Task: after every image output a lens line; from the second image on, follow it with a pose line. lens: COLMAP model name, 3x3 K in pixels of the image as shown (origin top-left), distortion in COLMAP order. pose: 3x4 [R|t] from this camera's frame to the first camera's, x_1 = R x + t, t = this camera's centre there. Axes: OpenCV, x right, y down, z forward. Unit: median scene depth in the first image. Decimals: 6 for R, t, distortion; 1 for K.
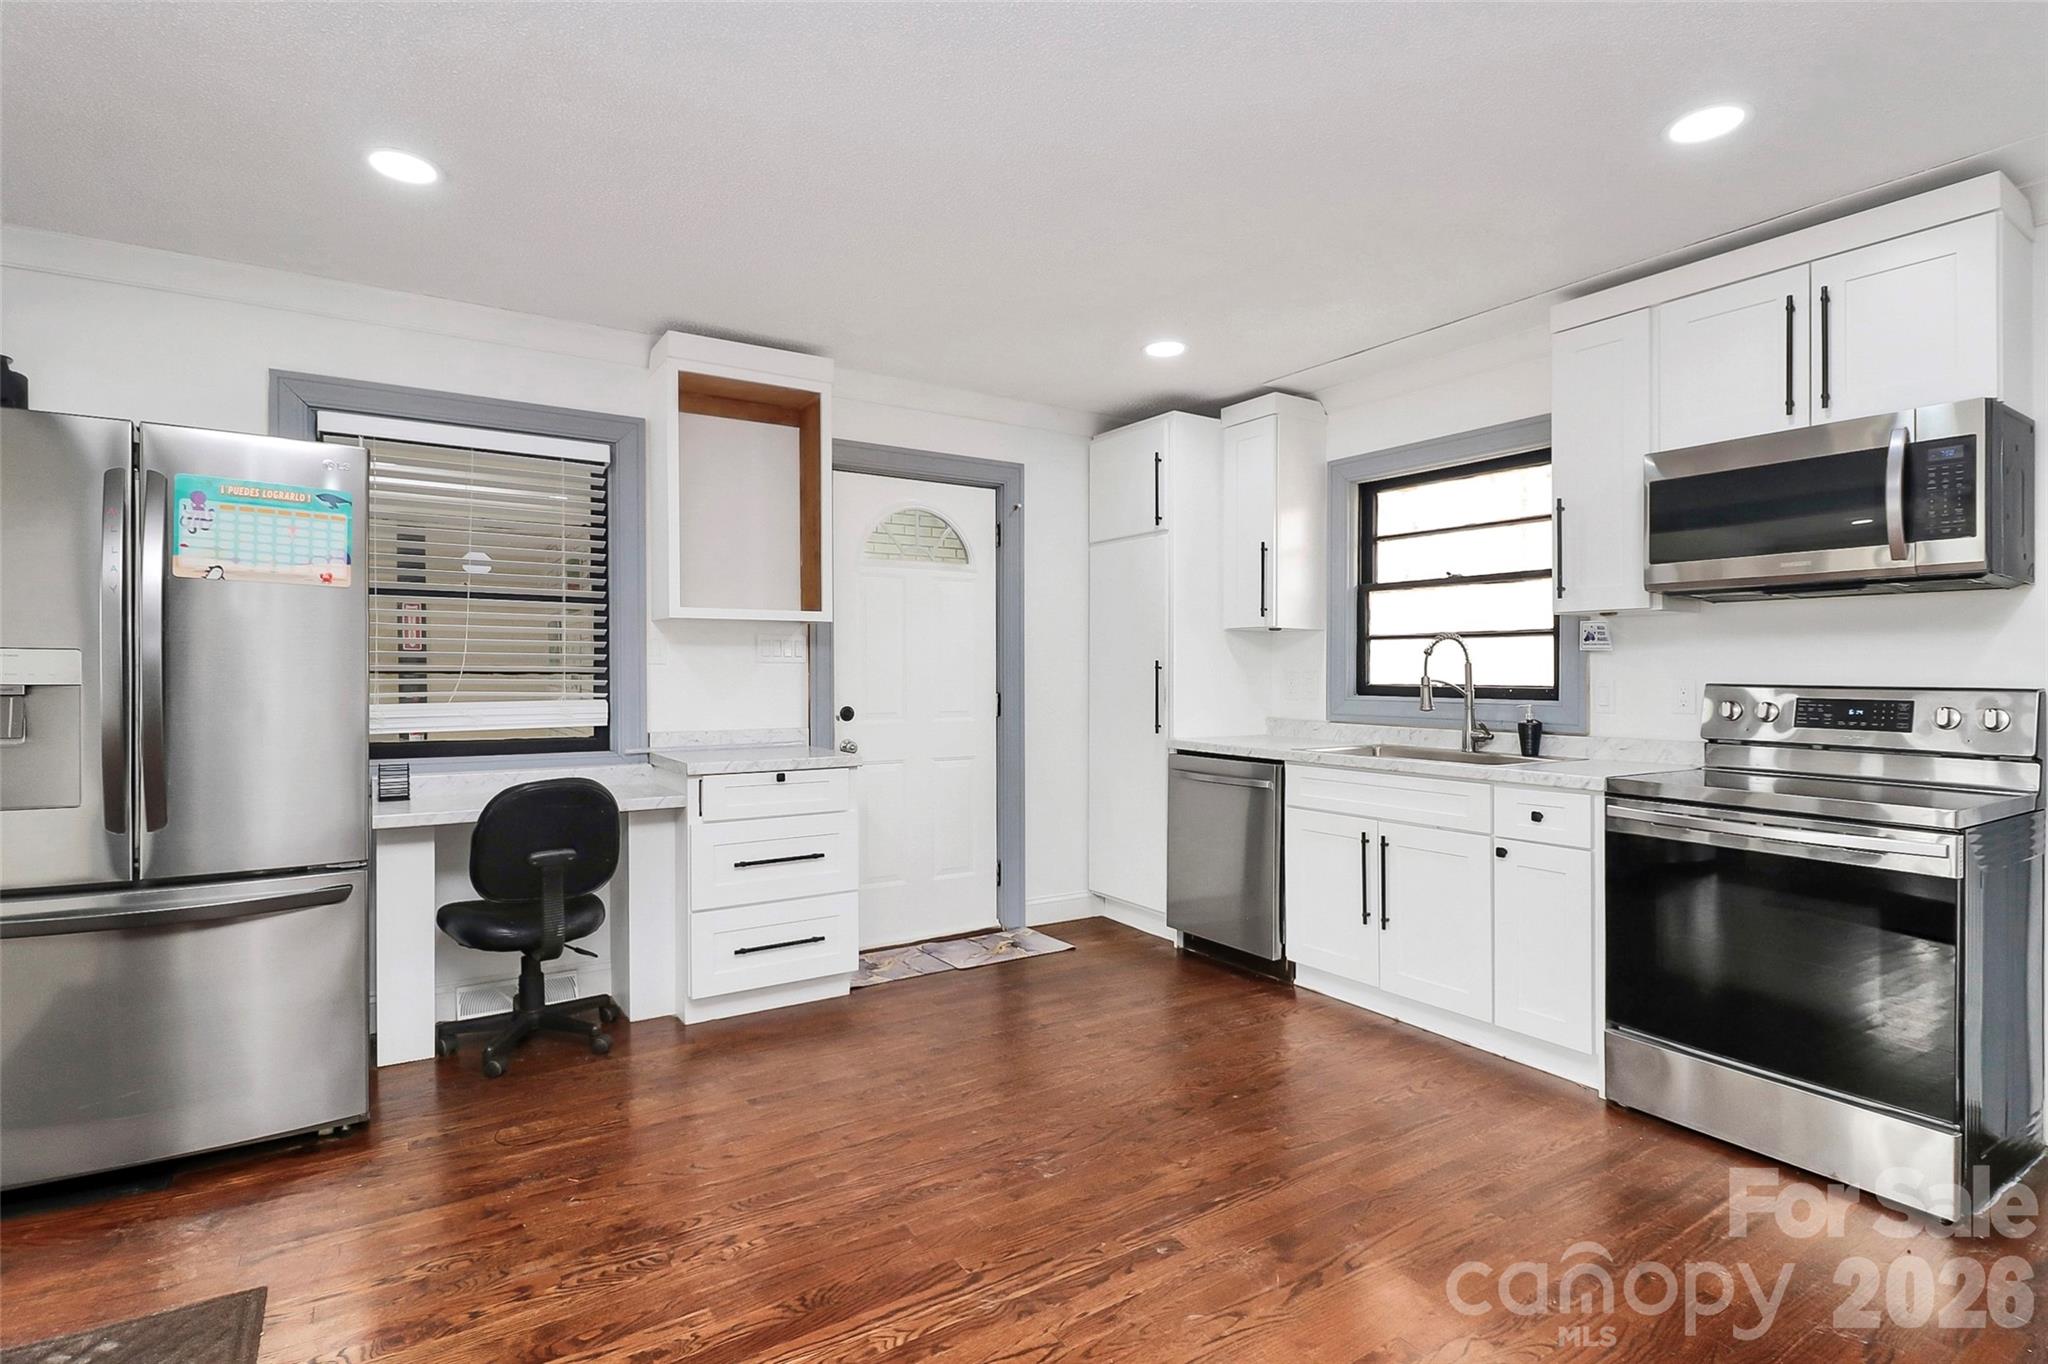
lens RADIAL K [[989.8, 0, 1016.4], [0, 989.8, 676.6], [0, 0, 1]] dist [-0.002313, -0.009344]
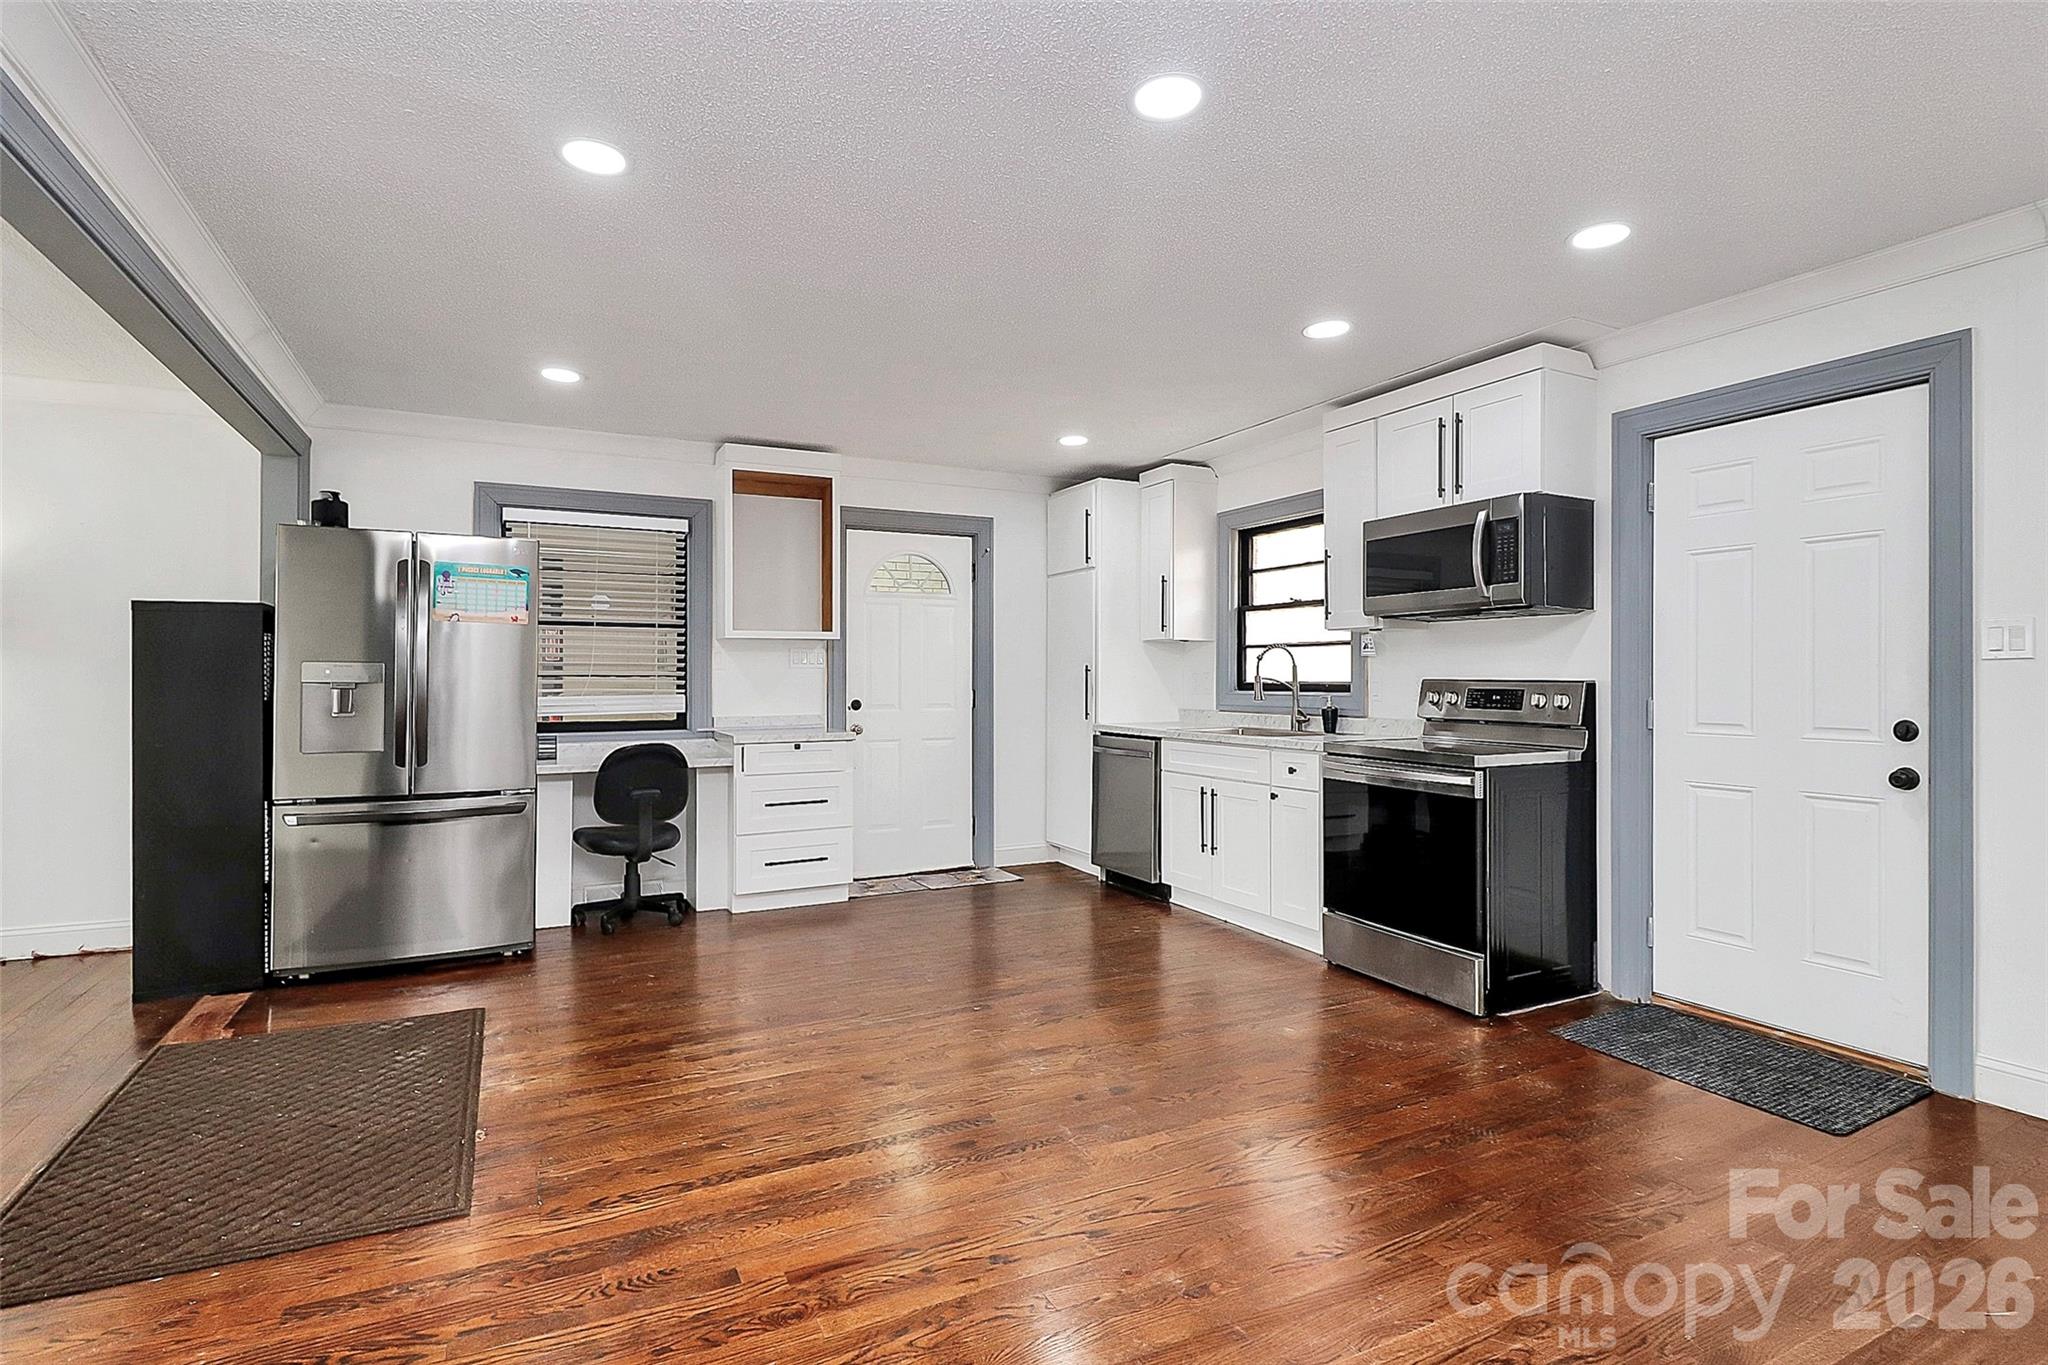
lens RADIAL K [[989.8, 0, 1020.9], [0, 989.8, 654.1], [0, 0, 1]] dist [-0.002313, -0.009344]
pose [[0.995144, -0.006377, -0.098226, 0.227333], [0.003661, 0.999607, -0.027801, 0.007417], [0.098365, 0.027307, 0.994776, -0.412100]]
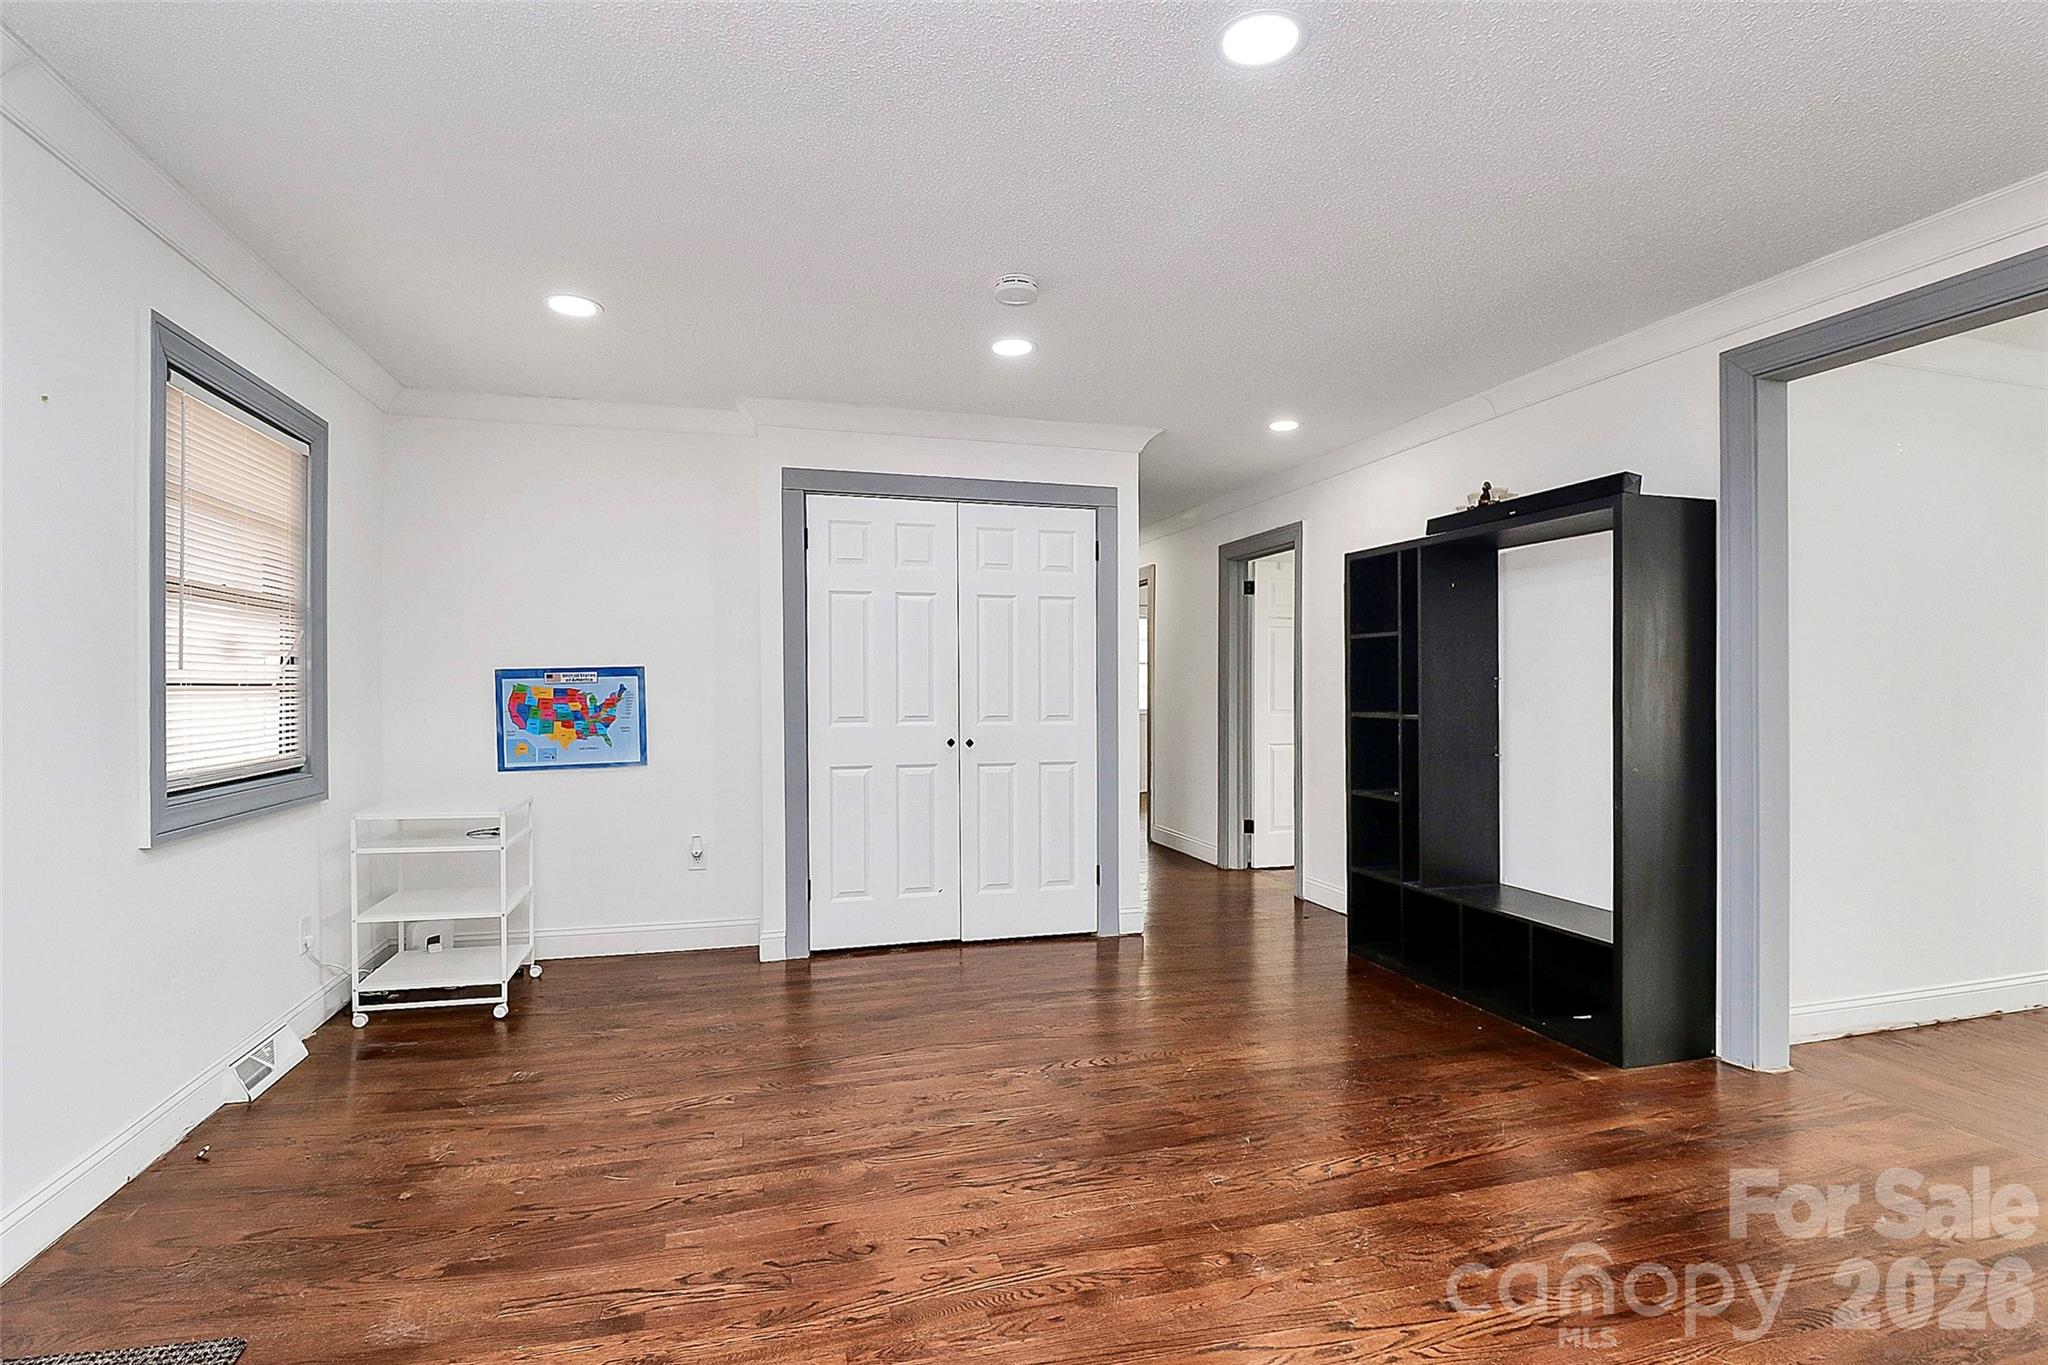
lens RADIAL K [[989.8, 0, 1021.1], [0, 989.8, 691.2], [0, 0, 1]] dist [-0.002313, -0.009344]
pose [[-0.956146, -0.007022, 0.292805, 0.223461], [-0.004678, 0.999951, 0.008705, -0.001638], [-0.292852, 0.006953, -0.956132, 0.750732]]
